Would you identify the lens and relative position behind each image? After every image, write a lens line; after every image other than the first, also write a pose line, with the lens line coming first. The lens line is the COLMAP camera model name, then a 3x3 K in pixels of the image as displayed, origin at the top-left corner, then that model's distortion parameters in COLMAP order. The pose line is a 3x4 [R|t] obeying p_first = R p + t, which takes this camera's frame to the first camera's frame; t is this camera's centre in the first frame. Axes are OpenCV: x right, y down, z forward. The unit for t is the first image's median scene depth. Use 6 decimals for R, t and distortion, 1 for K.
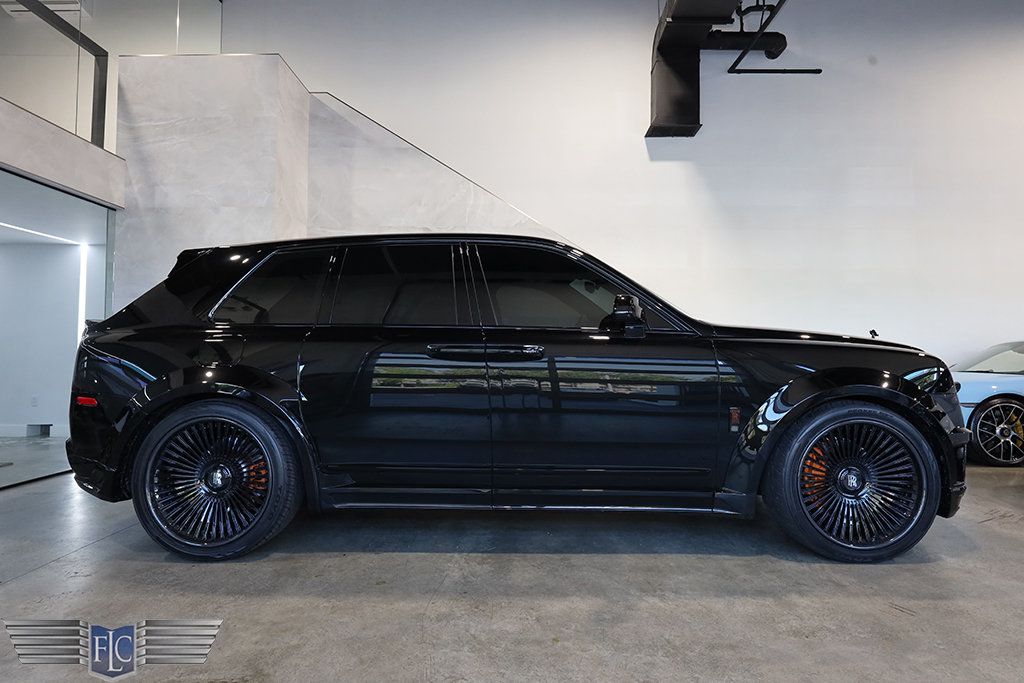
lens RADIAL K [[552.3, 0, 510.6], [0, 552.3, 338.1], [0, 0, 1]] dist [0.000954, 0.000064]
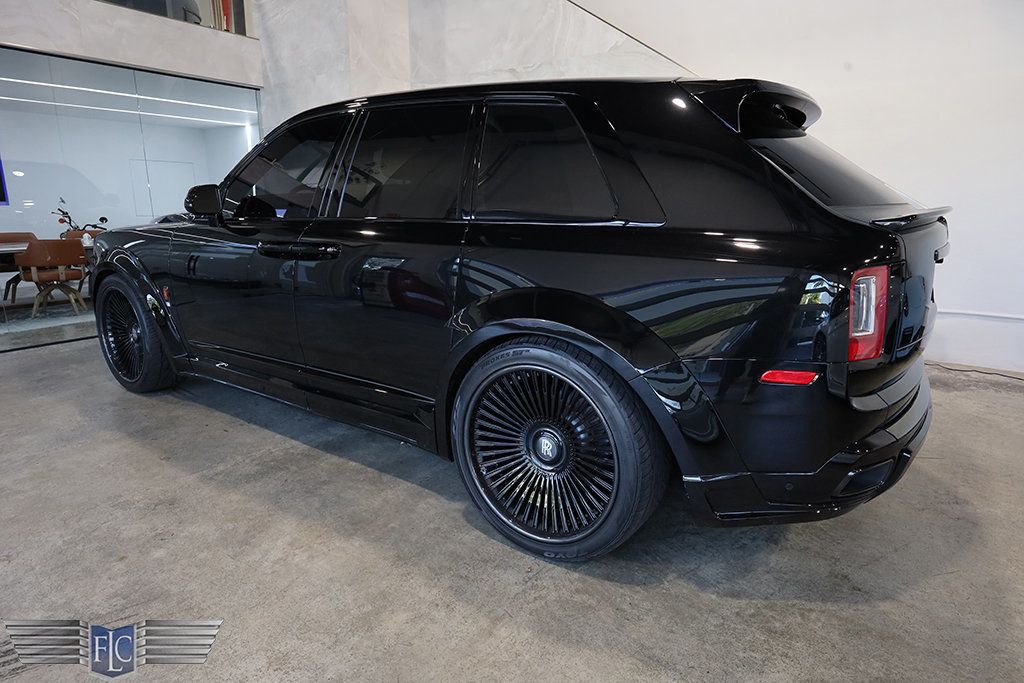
lens RADIAL K [[586.9, 0, 513.3], [0, 586.9, 337.0], [0, 0, 1]] dist [-0.002679, 0.000730]
pose [[0.818534, 0.131089, -0.559301, 0.448047], [0.017000, 0.967661, 0.251680, -0.035558], [0.574206, -0.215517, 0.789835, 0.245170]]
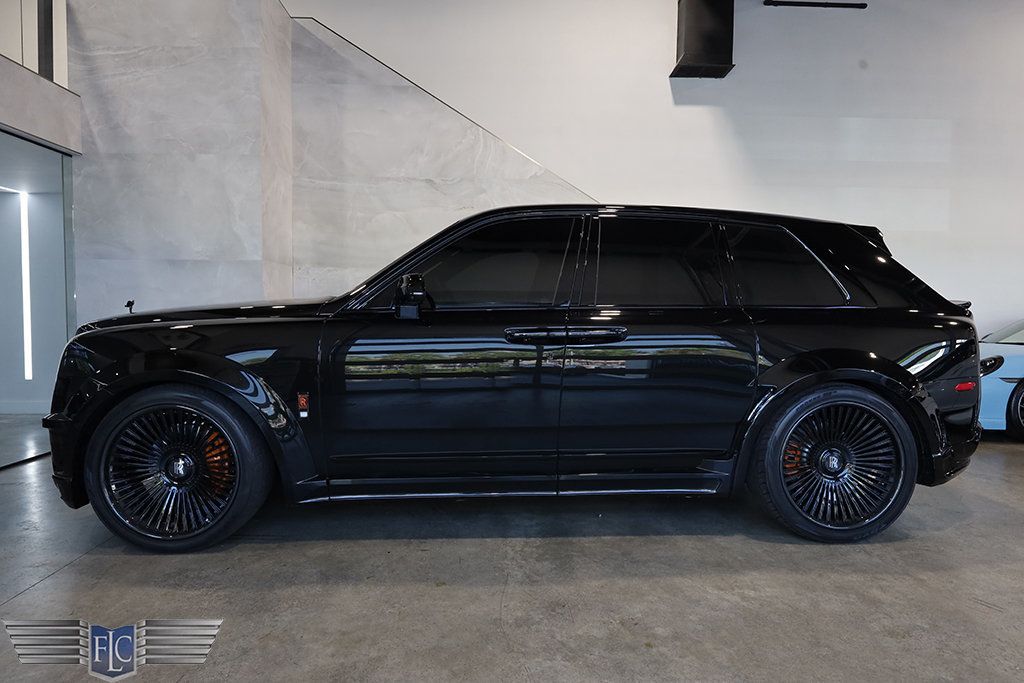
lens RADIAL K [[609.8, 0, 510.0], [0, 609.8, 339.7], [0, 0, 1]] dist [0.003058, -0.000132]
pose [[0.998953, 0.000678, 0.045750, -0.077382], [-0.004228, 0.996981, 0.077528, -0.023139], [-0.045559, -0.077640, 0.995940, 0.000061]]
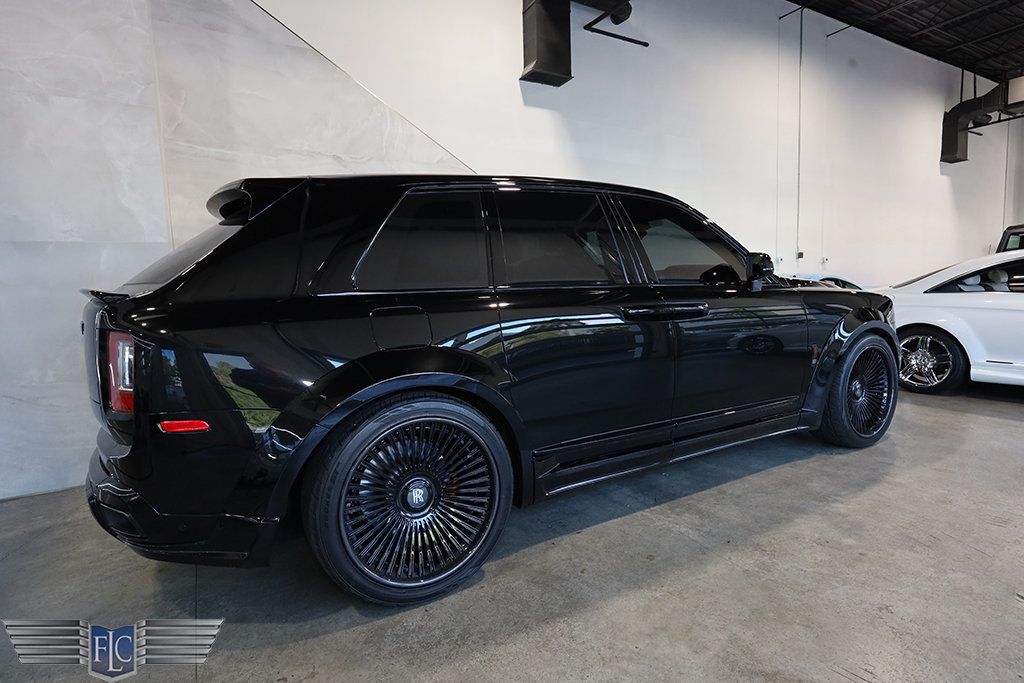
lens RADIAL K [[540.4, 0, 512.8], [0, 540.4, 341.2], [0, 0, 1]] dist [0.000269, 0.000099]
pose [[0.852219, -0.084954, 0.516242, -0.418608], [0.020154, 0.991327, 0.129864, -0.027908], [-0.522797, -0.100269, 0.846540, 0.170153]]
